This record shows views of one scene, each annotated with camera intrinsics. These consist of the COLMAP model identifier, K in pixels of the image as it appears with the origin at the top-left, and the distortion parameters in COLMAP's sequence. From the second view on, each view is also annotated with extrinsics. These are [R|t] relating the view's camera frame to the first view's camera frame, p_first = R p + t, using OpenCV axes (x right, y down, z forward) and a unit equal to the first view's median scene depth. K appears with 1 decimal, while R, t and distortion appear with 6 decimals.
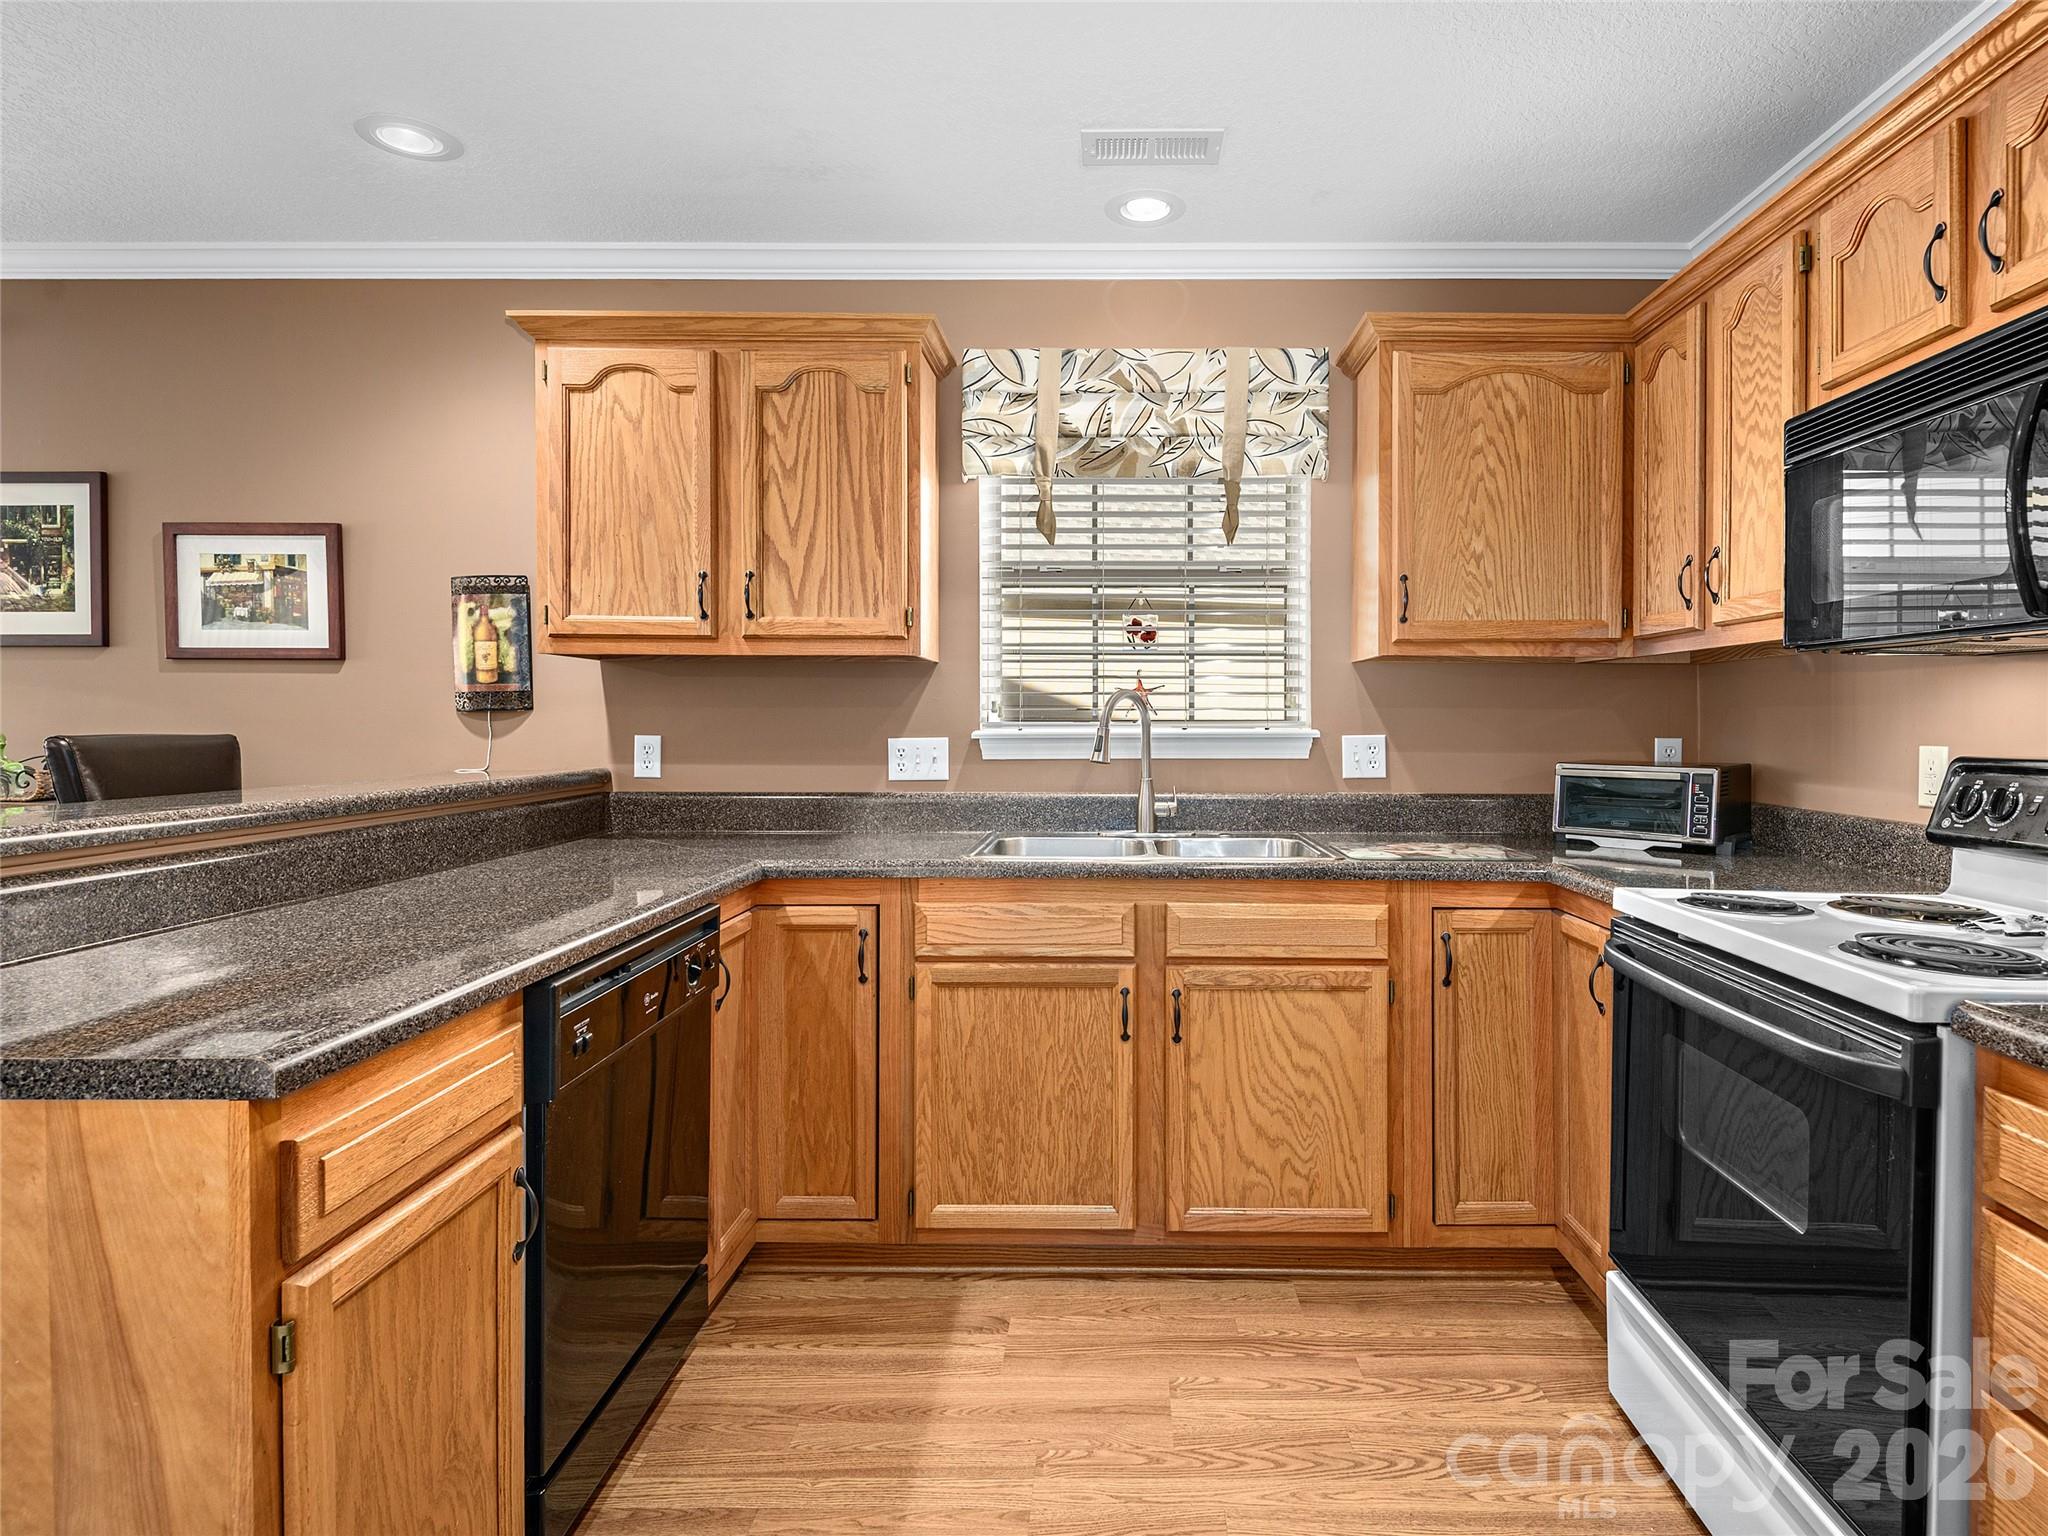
lens RADIAL K [[1079.3, 0, 1064.7], [0, 1079.3, 721.8], [0, 0, 1]] dist [0.023606, -0.019833]
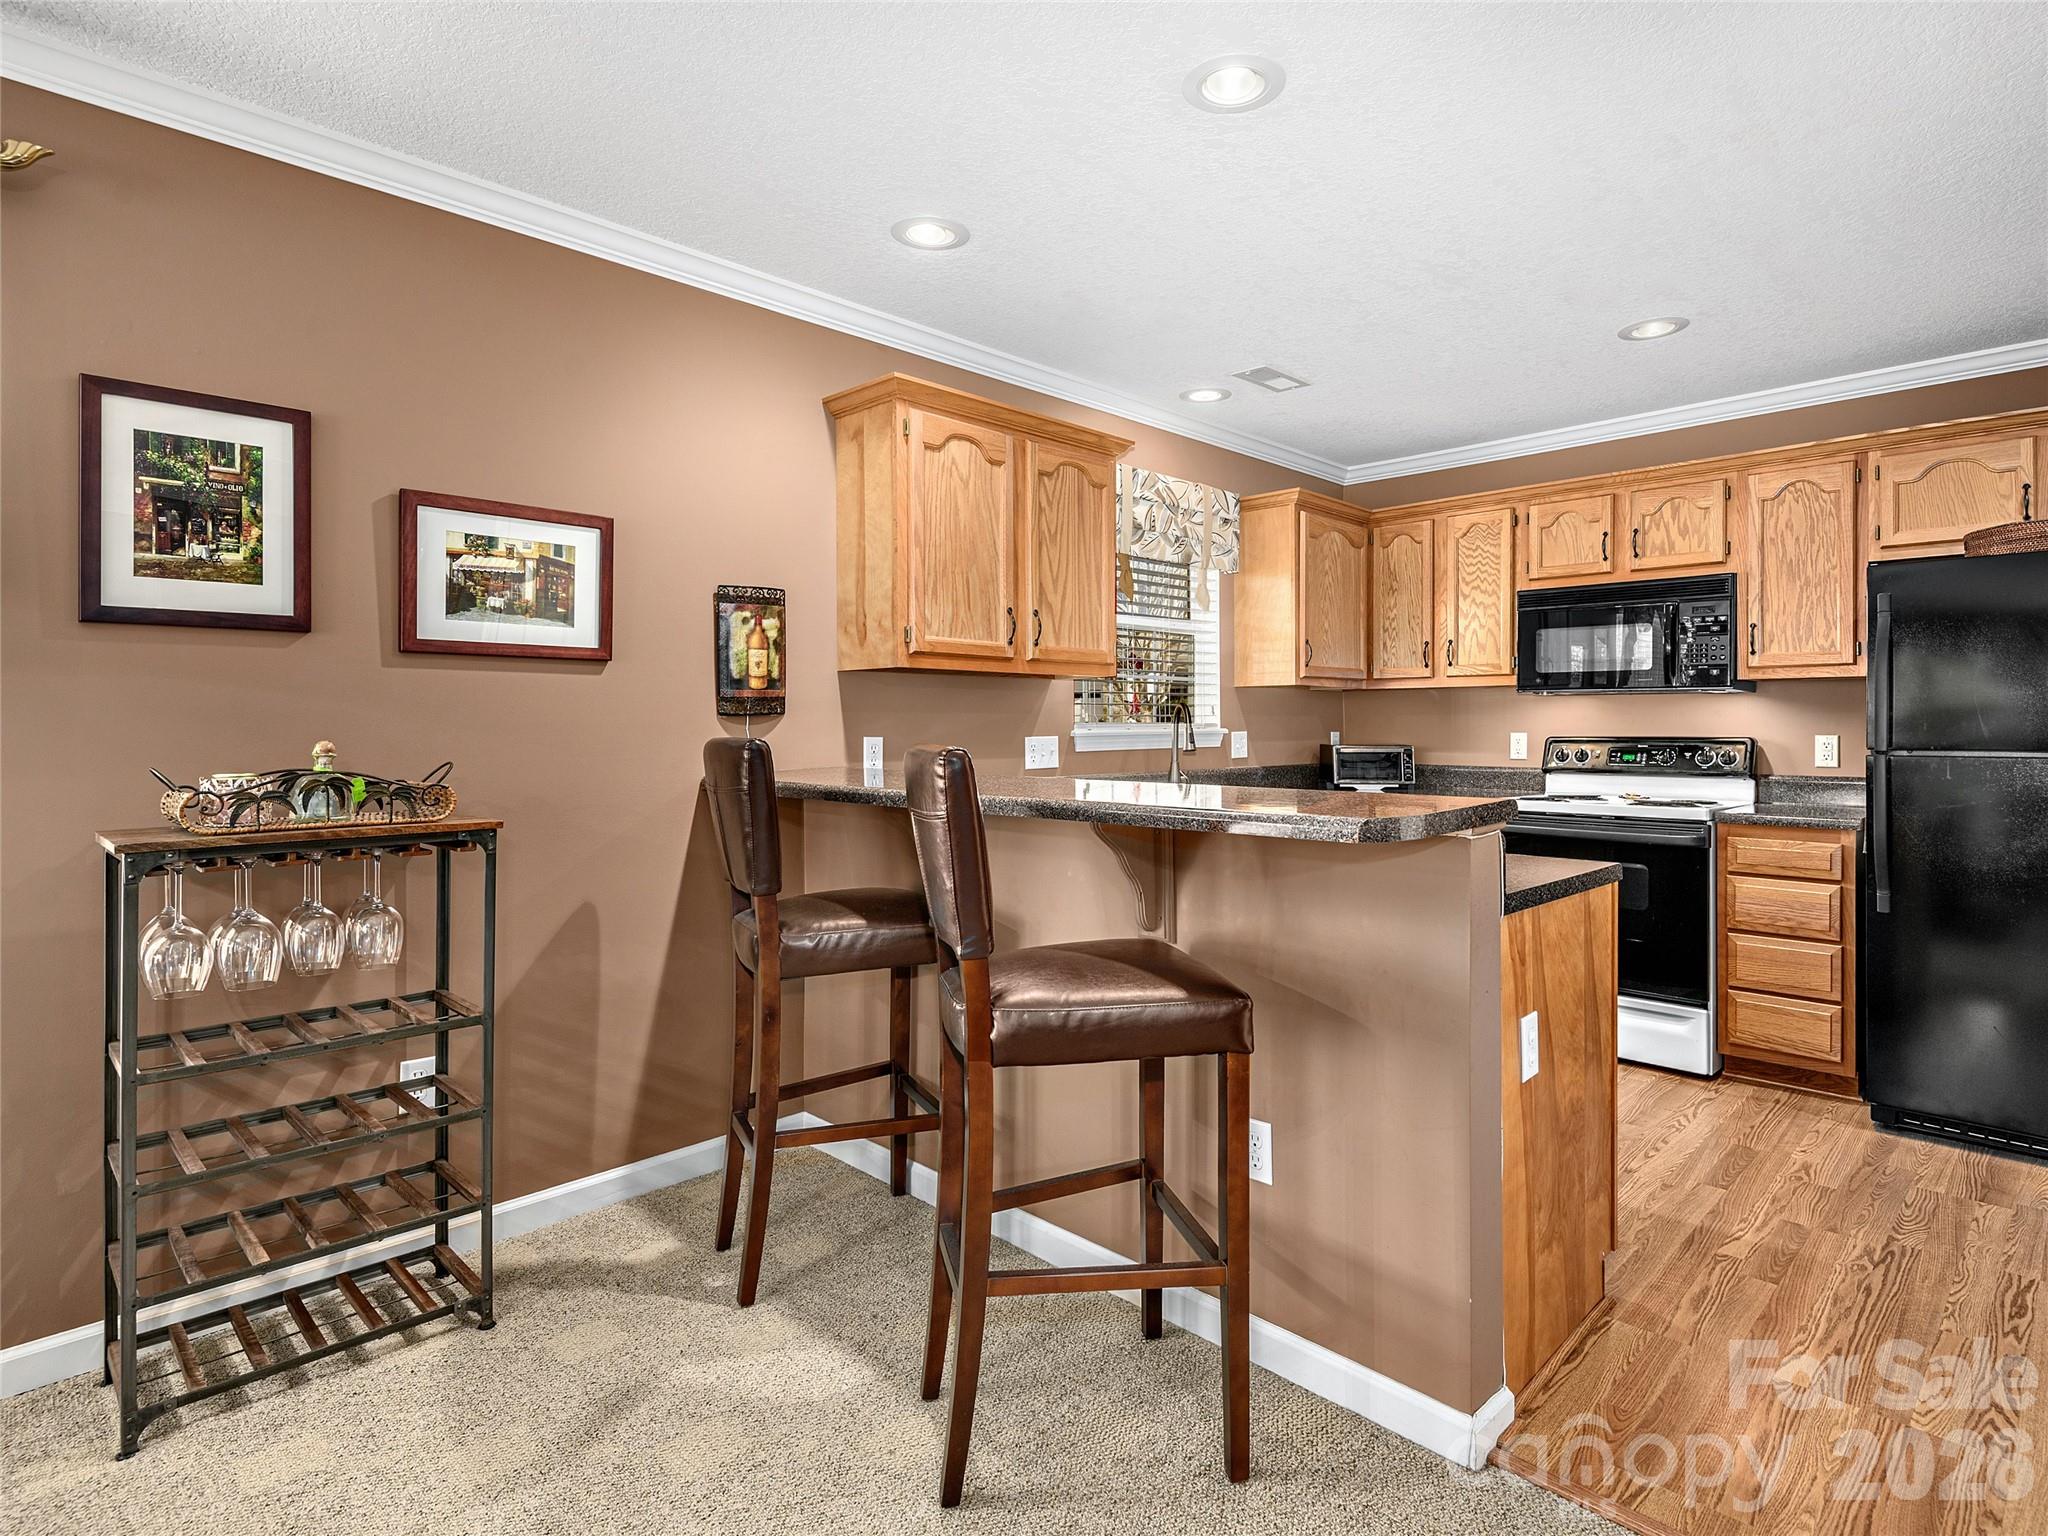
lens RADIAL K [[1079.3, 0, 1064.7], [0, 1079.3, 721.8], [0, 0, 1]] dist [0.023606, -0.019833]
pose [[0.700658, -0.000835, 0.713497, -1.073168], [0.006959, 0.999960, -0.005664, 0.004335], [-0.713463, 0.008934, 0.700636, 0.051492]]
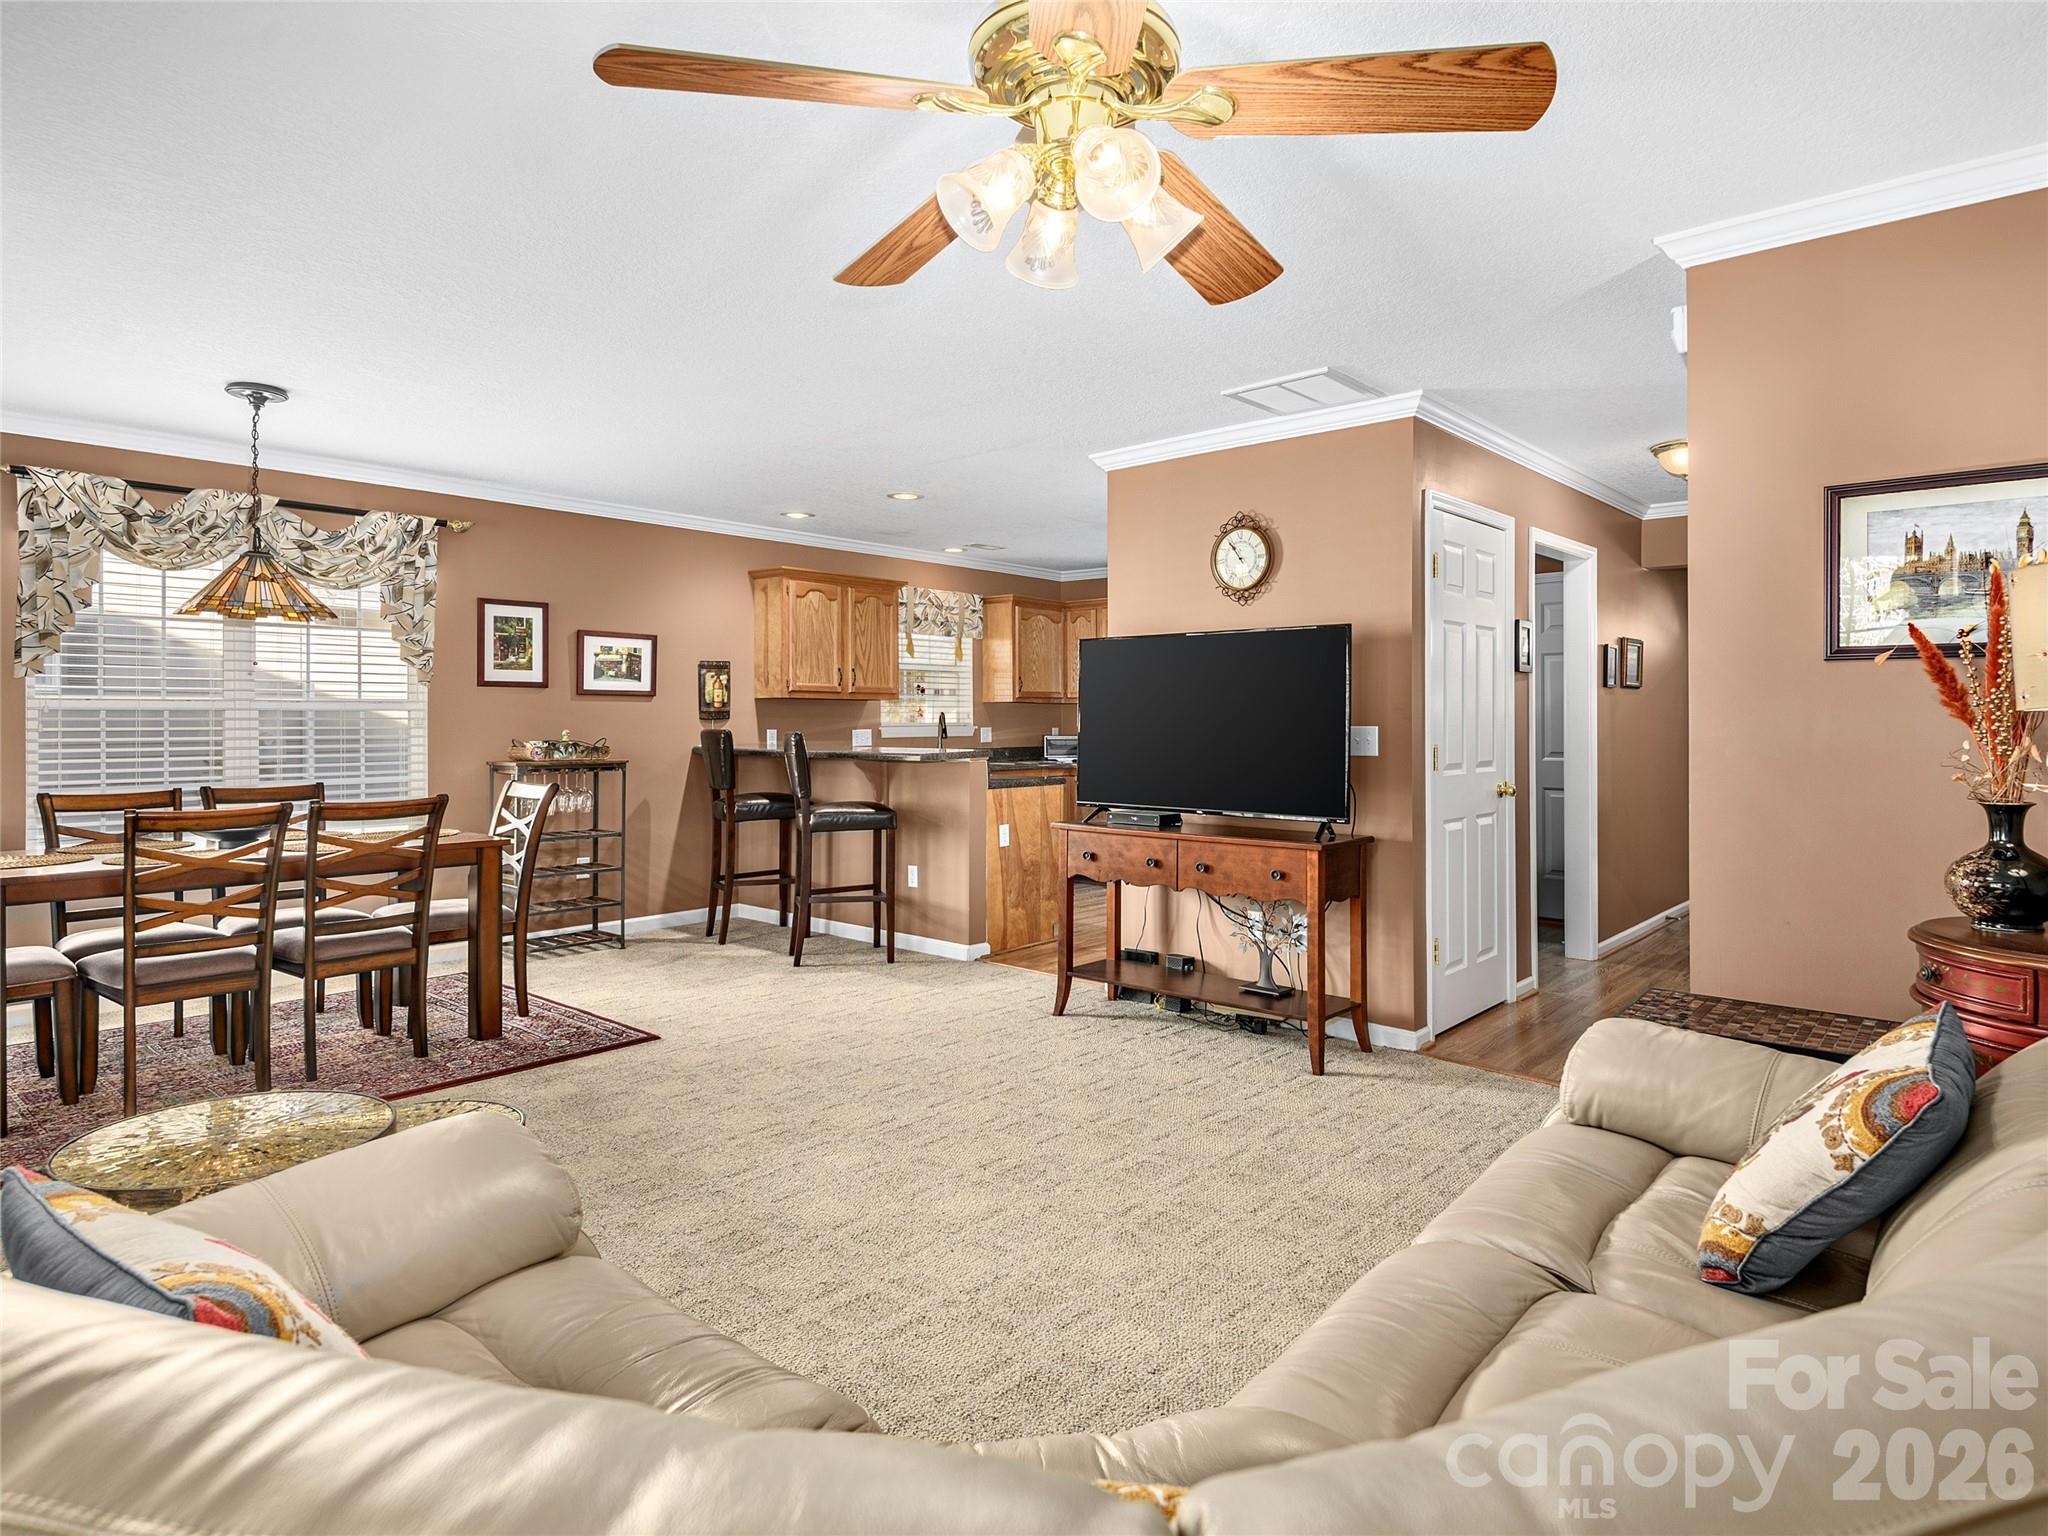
lens RADIAL K [[1214.6, 0, 1151.2], [0, 1214.6, 715.9], [0, 0, 1]] dist [-0.000214, -0.000345]
pose [[0.605939, 0.002509, 0.795507, -2.034881], [0.005842, 0.999954, -0.007604, 0.007643], [-0.795489, 0.009254, 0.605897, -1.307507]]
